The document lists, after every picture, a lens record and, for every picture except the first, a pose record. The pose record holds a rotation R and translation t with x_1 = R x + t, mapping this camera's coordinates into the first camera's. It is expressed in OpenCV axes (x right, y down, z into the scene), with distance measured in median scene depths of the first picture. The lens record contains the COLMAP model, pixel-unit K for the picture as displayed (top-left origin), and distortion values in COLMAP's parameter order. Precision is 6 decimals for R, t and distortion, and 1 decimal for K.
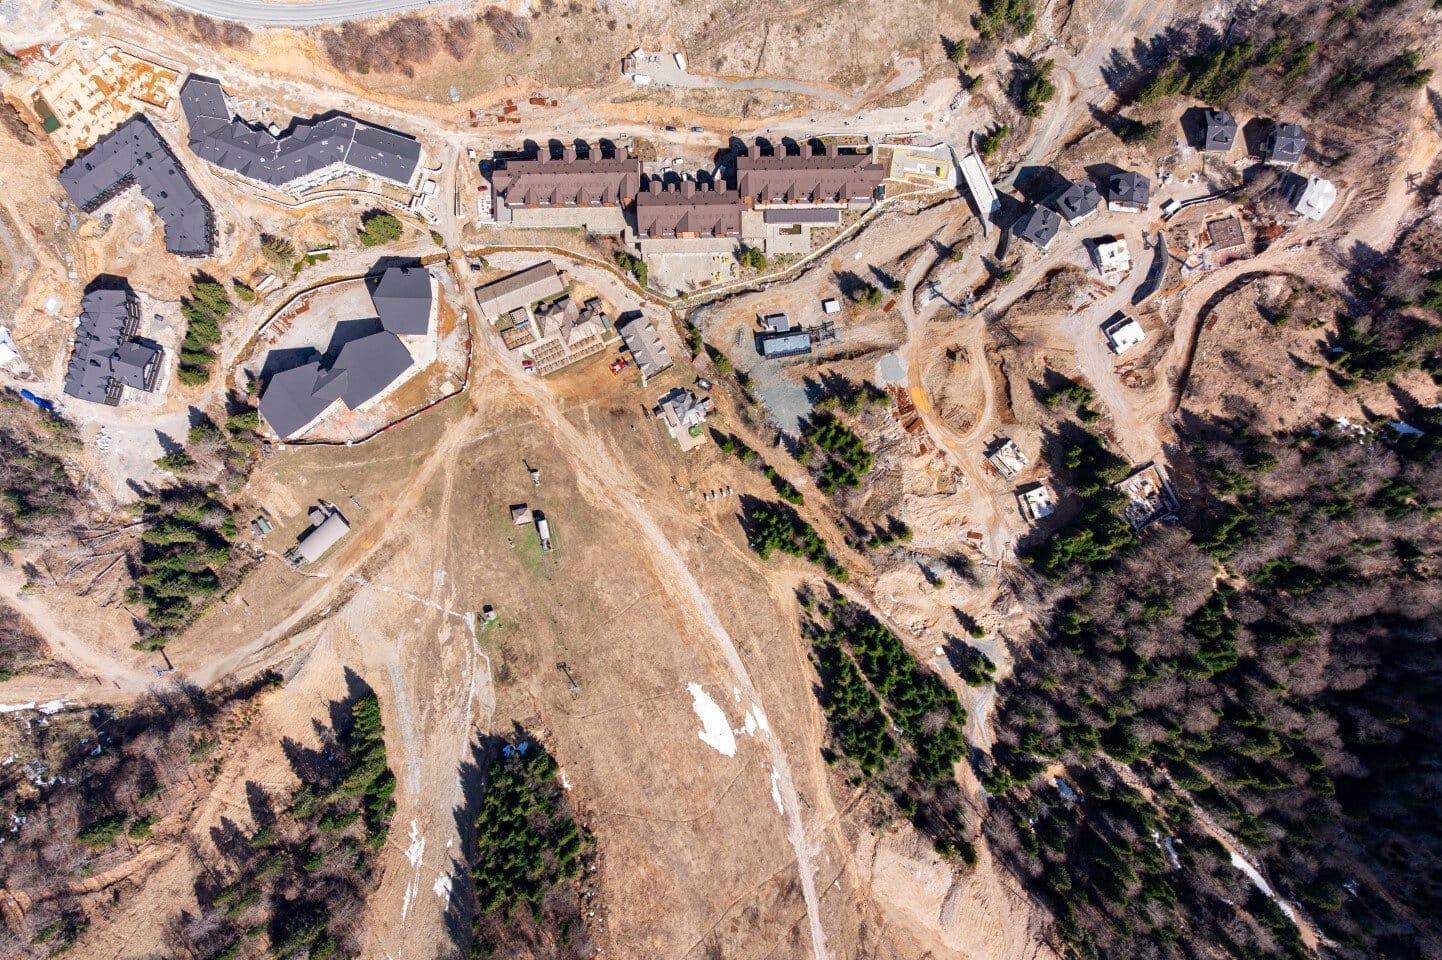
lens RADIAL K [[1014.6, 0, 716.8], [0, 1014.6, 526.8], [0, 0, 1]] dist [-0.031504, -0.007537]
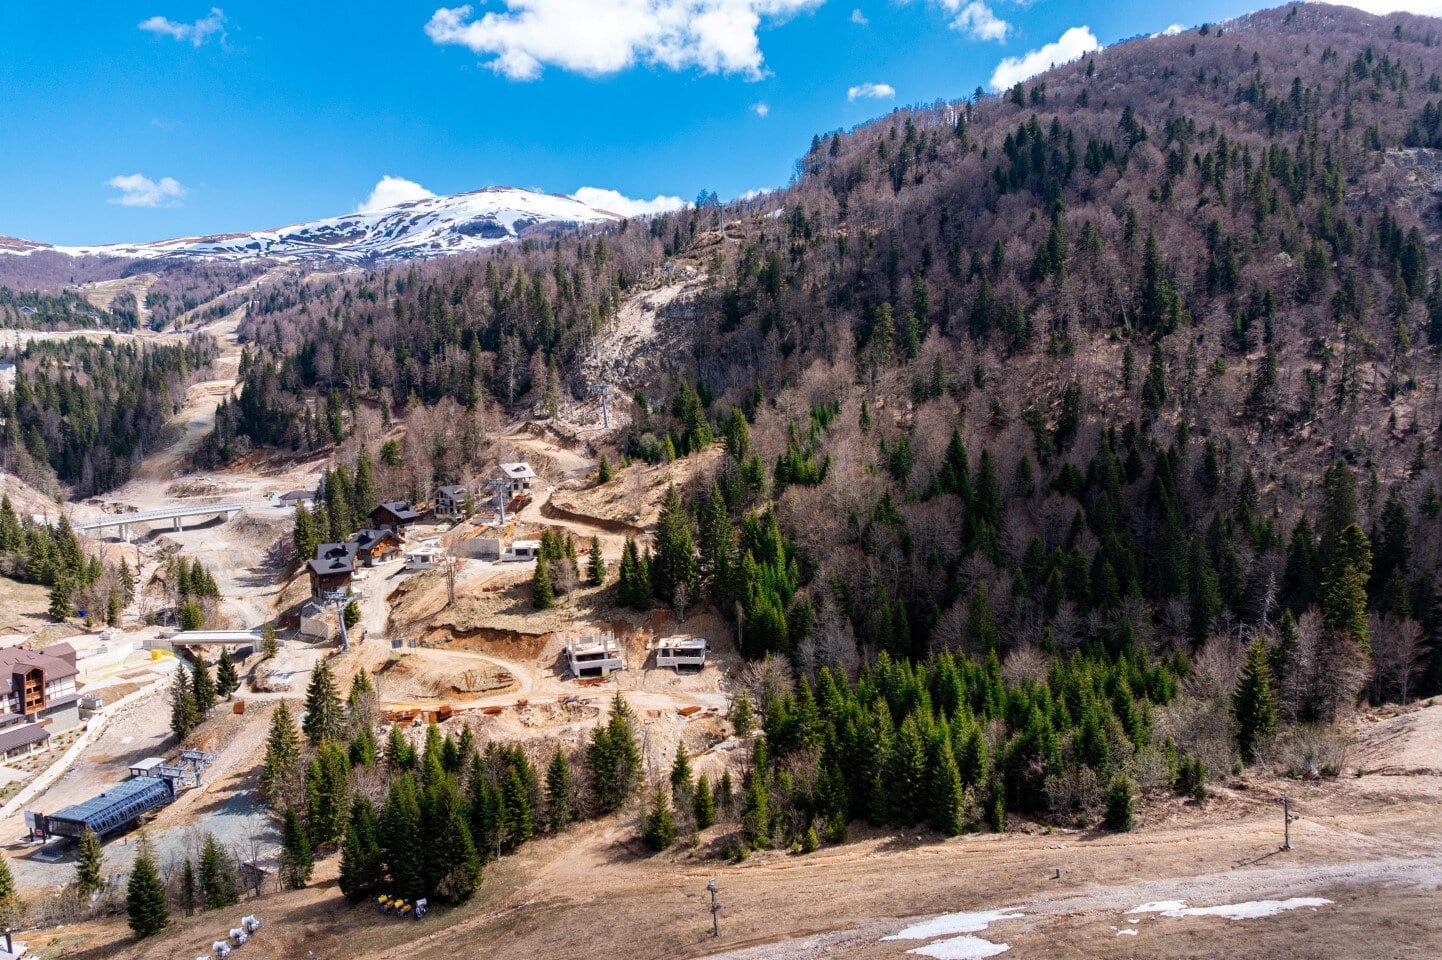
lens RADIAL K [[1014.6, 0, 722.0], [0, 1014.6, 540.8], [0, 0, 1]] dist [-0.031504, -0.007537]
pose [[0.398079, -0.152218, 0.904634, -0.203463], [0.917274, 0.053241, -0.394682, 0.230087], [0.011914, 0.986912, 0.160820, 0.838981]]
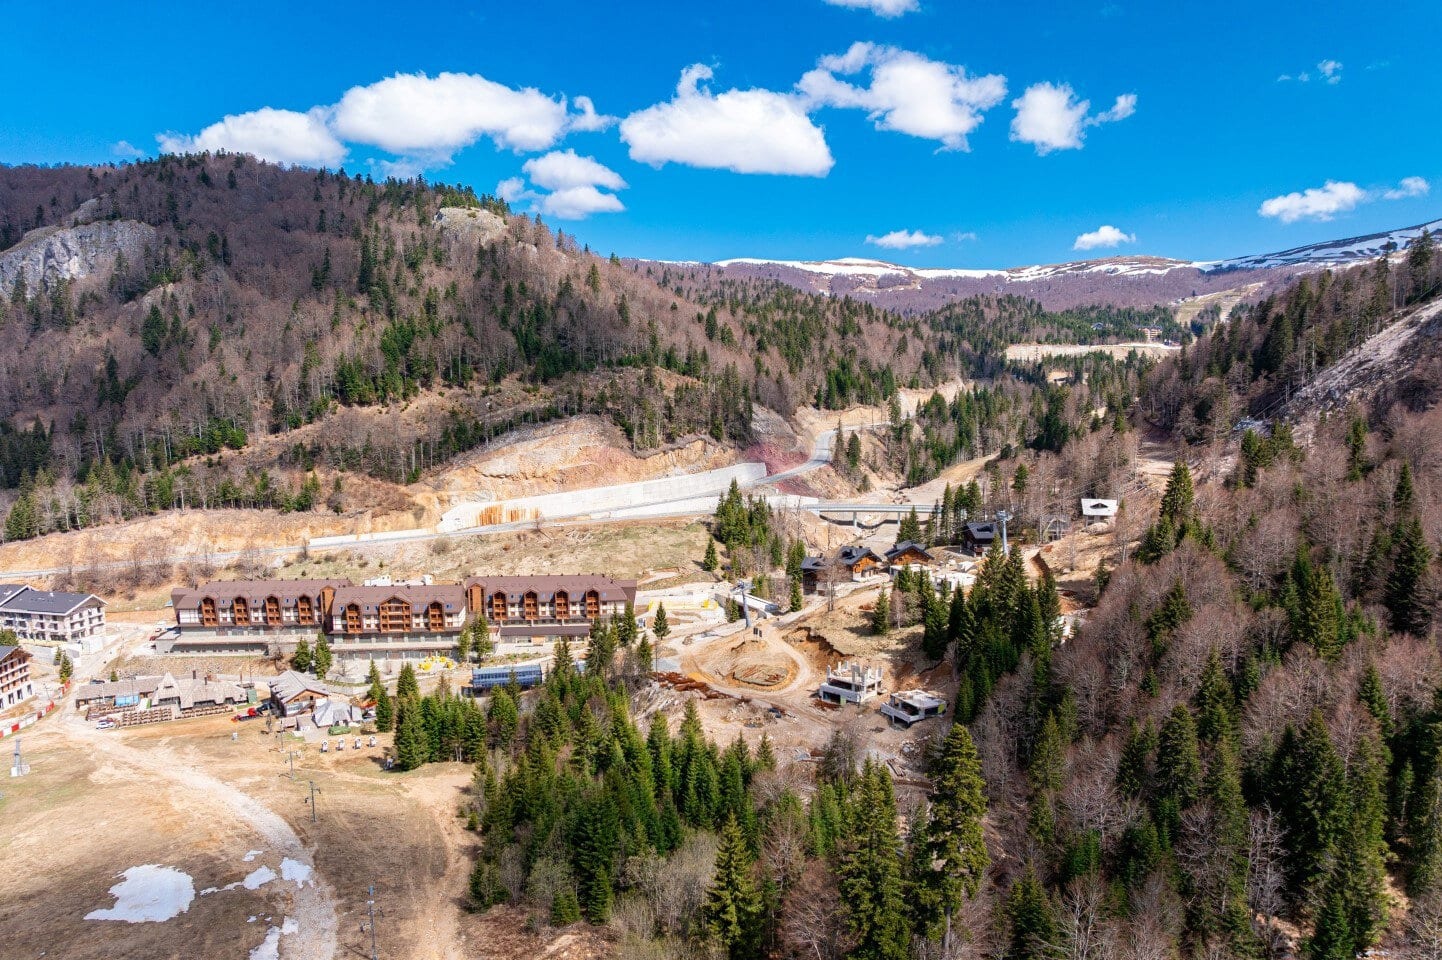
lens RADIAL K [[1014.6, 0, 724.9], [0, 1014.6, 533.7], [0, 0, 1]] dist [-0.031504, -0.007537]
pose [[0.995193, -0.009626, 0.097460, 0.154679], [0.097821, 0.145592, -0.984497, 0.516230], [-0.004712, 0.989298, 0.145833, 0.819147]]
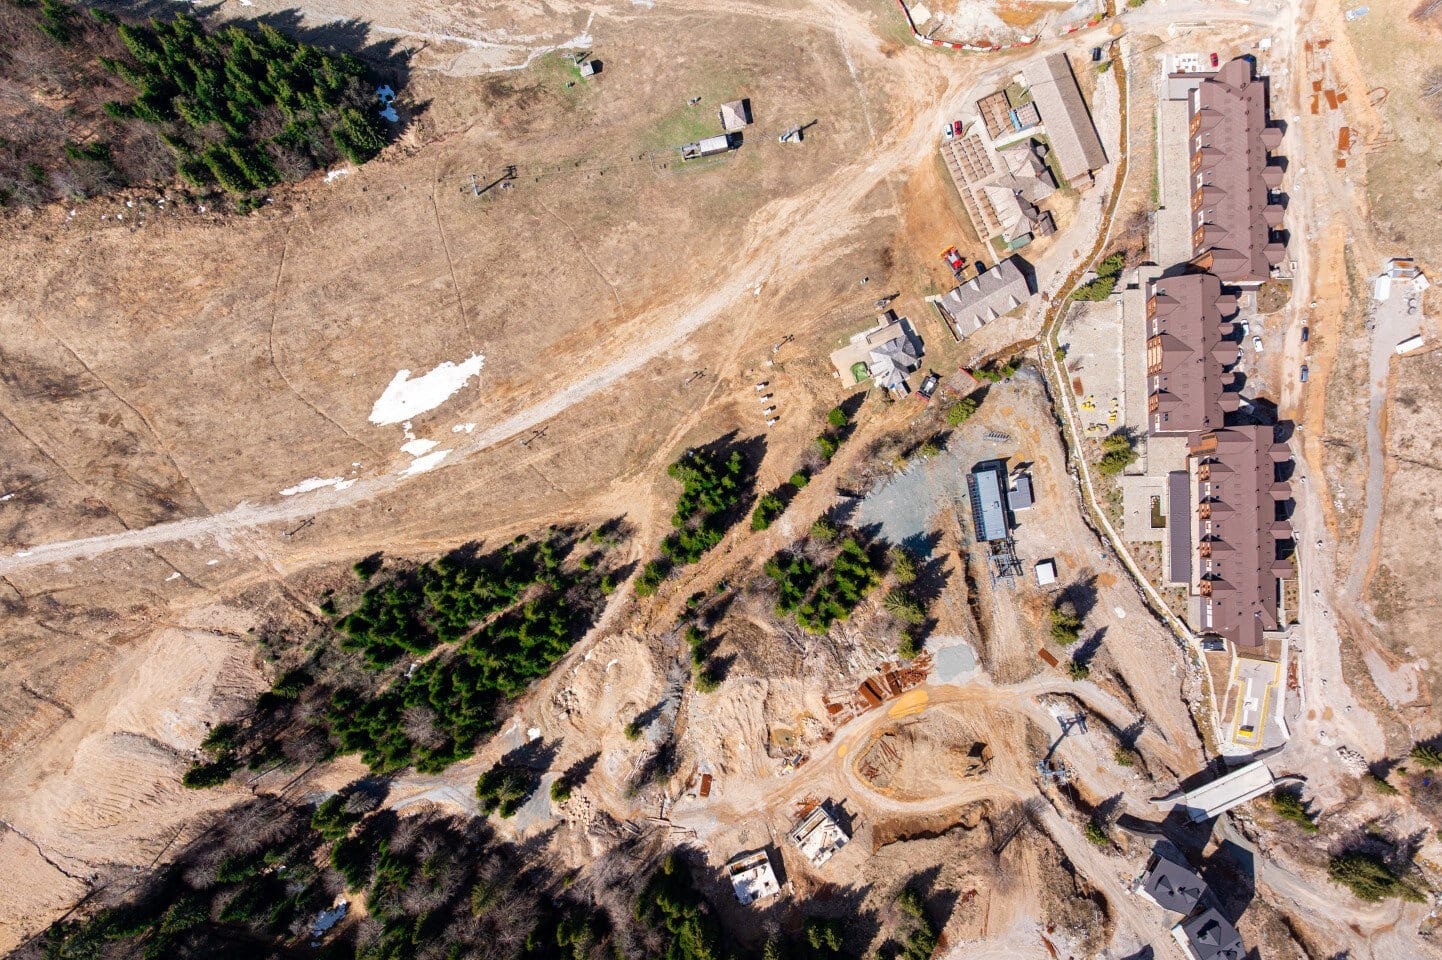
lens RADIAL K [[1014.6, 0, 734.5], [0, 1014.6, 524.4], [0, 0, 1]] dist [-0.031504, -0.007537]
pose [[0.002593, 0.999991, 0.003464, 0.080625], [-0.999988, 0.002579, 0.004257, -0.013554], [0.004248, -0.003475, 0.999985, 0.333640]]
